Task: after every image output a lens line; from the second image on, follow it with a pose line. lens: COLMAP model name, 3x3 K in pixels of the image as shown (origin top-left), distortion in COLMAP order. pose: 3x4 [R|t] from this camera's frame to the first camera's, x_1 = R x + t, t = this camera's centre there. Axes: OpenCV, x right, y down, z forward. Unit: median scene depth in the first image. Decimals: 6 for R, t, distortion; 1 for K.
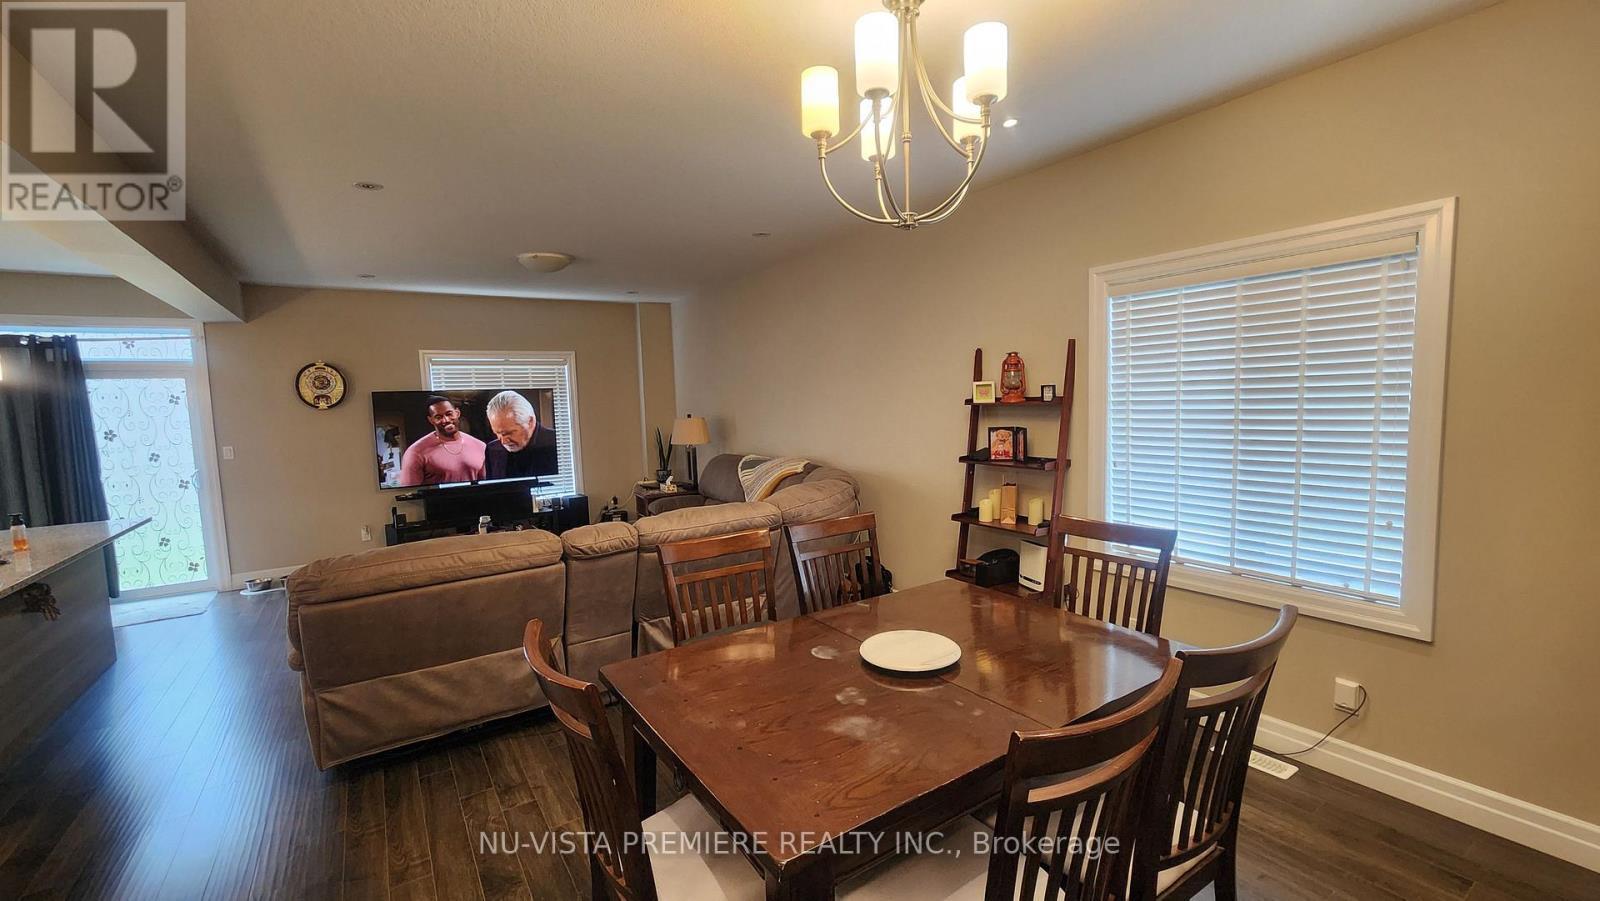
lens RADIAL K [[656.8, 0, 804.0], [0, 656.8, 455.2], [0, 0, 1]] dist [-0.000104, 0.000277]
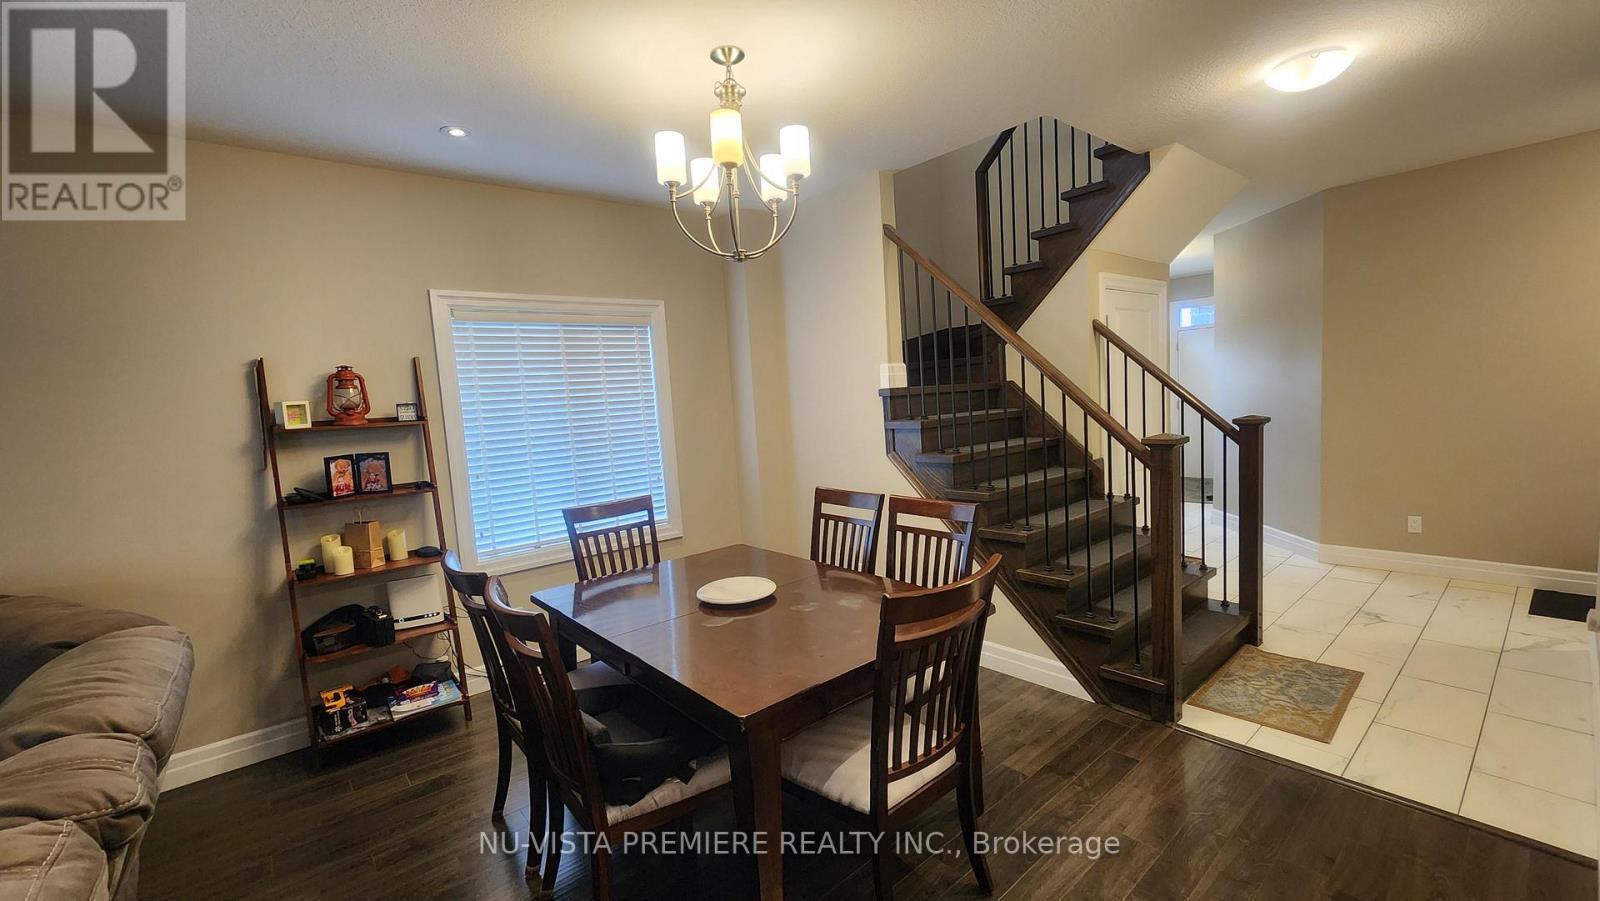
lens RADIAL K [[656.8, 0, 804.0], [0, 656.8, 455.2], [0, 0, 1]] dist [-0.000104, 0.000277]
pose [[-0.115024, -0.054425, 0.991871, -0.569033], [0.151777, 0.985811, 0.071693, -0.014241], [-0.981699, 0.158789, -0.105131, 0.505188]]
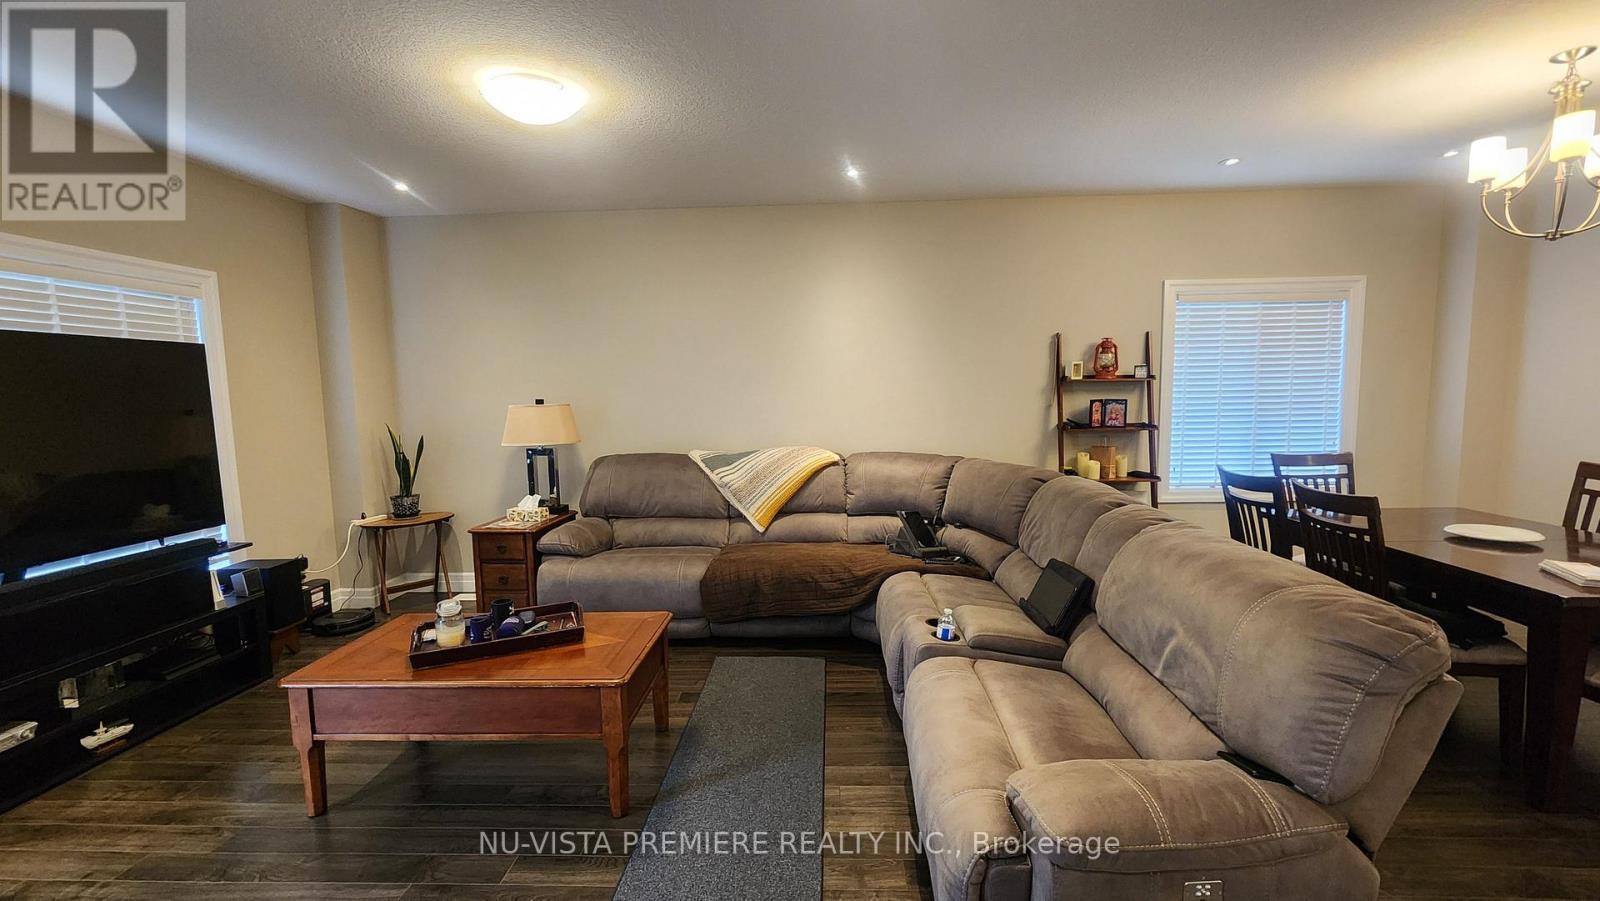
lens RADIAL K [[659.5, 0, 806.6], [0, 659.5, 455.2], [0, 0, 1]] dist [0.000597, -0.000021]
pose [[0.585720, -0.057291, 0.808486, -0.977772], [0.069767, 0.997360, 0.020132, -0.002317], [-0.807505, 0.044614, 0.588171, 0.708433]]
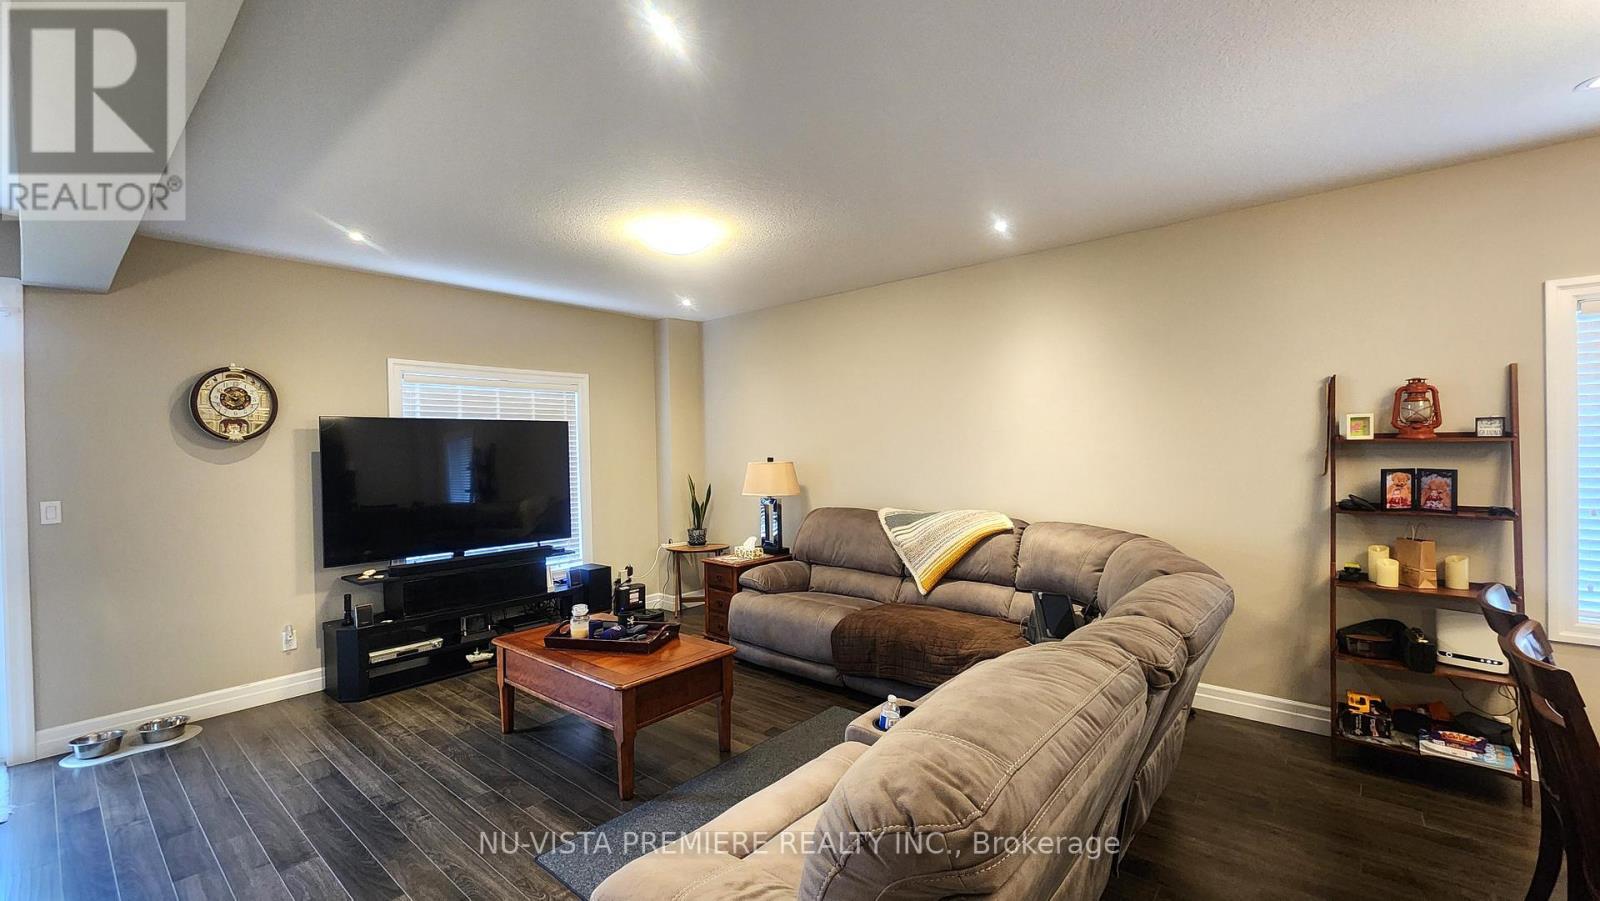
lens RADIAL K [[656.8, 0, 804.0], [0, 656.8, 455.2], [0, 0, 1]] dist [-0.000104, 0.000277]
pose [[0.960619, 0.013339, 0.277550, -0.627085], [0.009920, 0.996564, -0.082229, 0.000090], [-0.277693, 0.081744, 0.957186, 0.411322]]
